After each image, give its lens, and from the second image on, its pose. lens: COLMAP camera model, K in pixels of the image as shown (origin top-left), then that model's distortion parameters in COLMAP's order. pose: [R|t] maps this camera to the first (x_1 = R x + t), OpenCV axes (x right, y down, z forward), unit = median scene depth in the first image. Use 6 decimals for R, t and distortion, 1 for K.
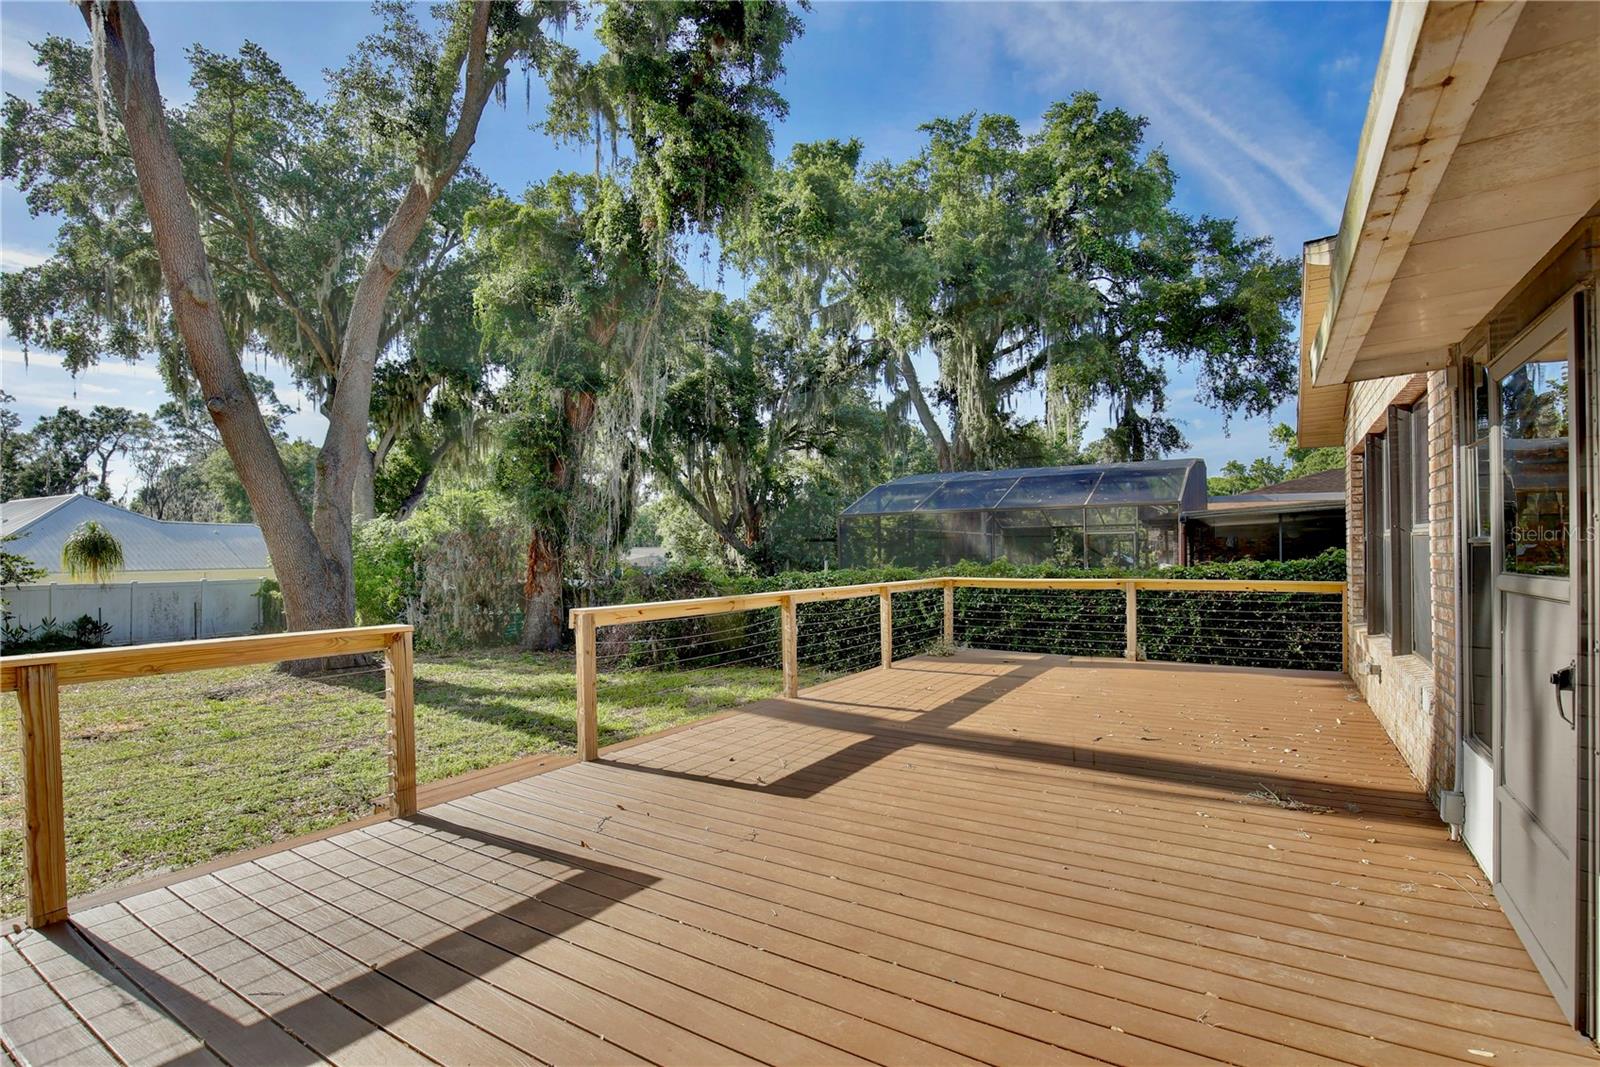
lens RADIAL K [[762.2, 0, 821.4], [0, 762.2, 553.6], [0, 0, 1]] dist [-0.080351, -0.000336]
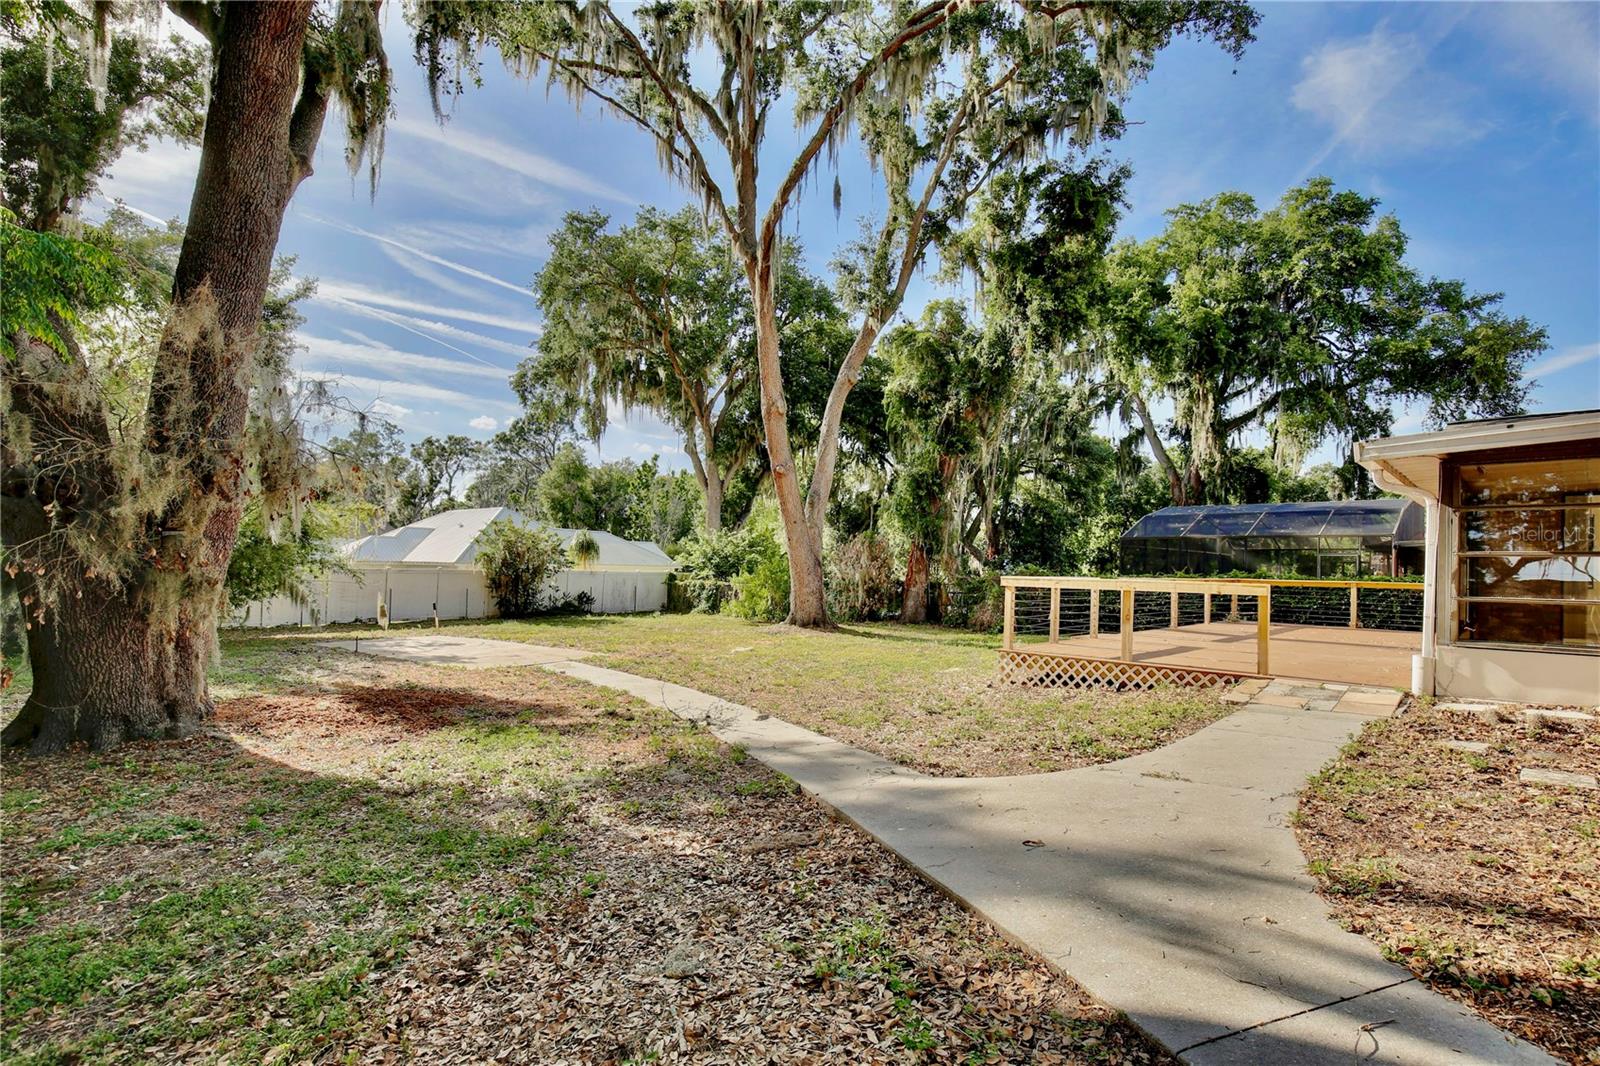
lens RADIAL K [[745.7, 0, 802.5], [0, 745.7, 563.0], [0, 0, 1]] dist [-0.075814, 0.012864]
pose [[0.964403, 0.027733, -0.262978, -0.111540], [-0.028877, 0.999583, -0.000484, 0.007985], [0.262855, 0.008061, 0.964802, -0.271812]]
